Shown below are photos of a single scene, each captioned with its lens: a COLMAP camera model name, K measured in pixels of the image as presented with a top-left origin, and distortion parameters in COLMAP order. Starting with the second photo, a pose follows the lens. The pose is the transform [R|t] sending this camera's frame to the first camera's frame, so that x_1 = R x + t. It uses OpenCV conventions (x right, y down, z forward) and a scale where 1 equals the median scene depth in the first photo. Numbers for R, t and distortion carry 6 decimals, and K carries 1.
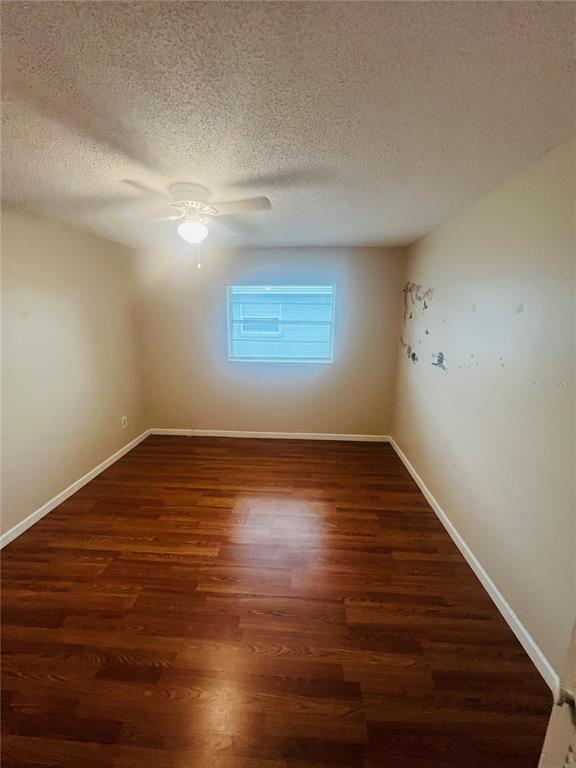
lens RADIAL K [[307.0, 0, 288.0], [0, 307.0, 384.0], [0, 0, 1]] dist [-0.003737, -0.000572]
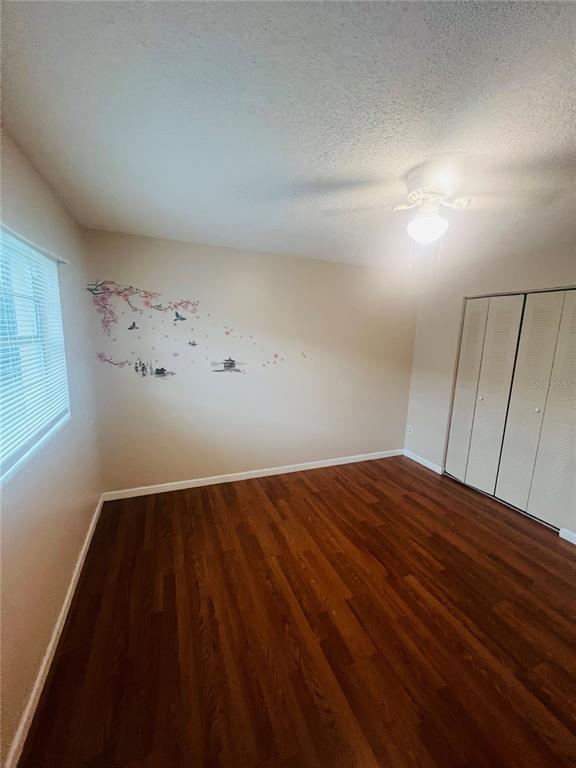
lens RADIAL K [[307.0, 0, 288.0], [0, 307.0, 384.0], [0, 0, 1]] dist [-0.003737, -0.000572]
pose [[-0.434373, -0.173631, 0.883839, -0.724358], [0.161627, 0.950293, 0.266120, -0.313834], [-0.886113, 0.258448, -0.384718, 1.374128]]
